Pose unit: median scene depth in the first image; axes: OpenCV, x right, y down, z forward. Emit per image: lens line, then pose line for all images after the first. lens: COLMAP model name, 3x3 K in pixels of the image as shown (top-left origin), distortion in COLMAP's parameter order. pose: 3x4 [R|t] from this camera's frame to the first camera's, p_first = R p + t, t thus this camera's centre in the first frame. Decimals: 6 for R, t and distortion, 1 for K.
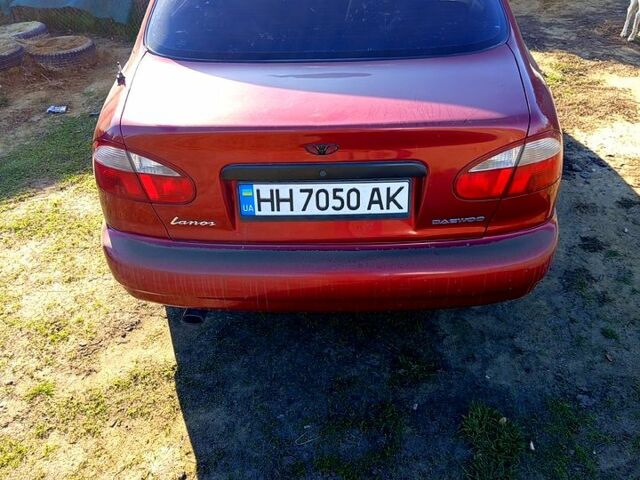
lens RADIAL K [[603.3, 0, 320.0], [0, 603.3, 240.0], [0, 0, 1]] dist [0.074014, -0.026707]
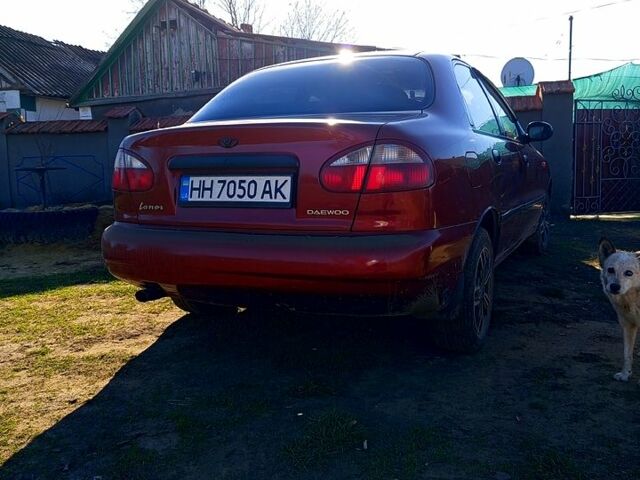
lens RADIAL K [[603.3, 0, 320.0], [0, 603.3, 240.0], [0, 0, 1]] dist [0.074014, -0.026707]
pose [[0.905937, 0.068511, -0.417833, 0.713917], [-0.247231, 0.886719, -0.390648, 0.481016], [0.343736, 0.457204, 0.820250, 0.063954]]
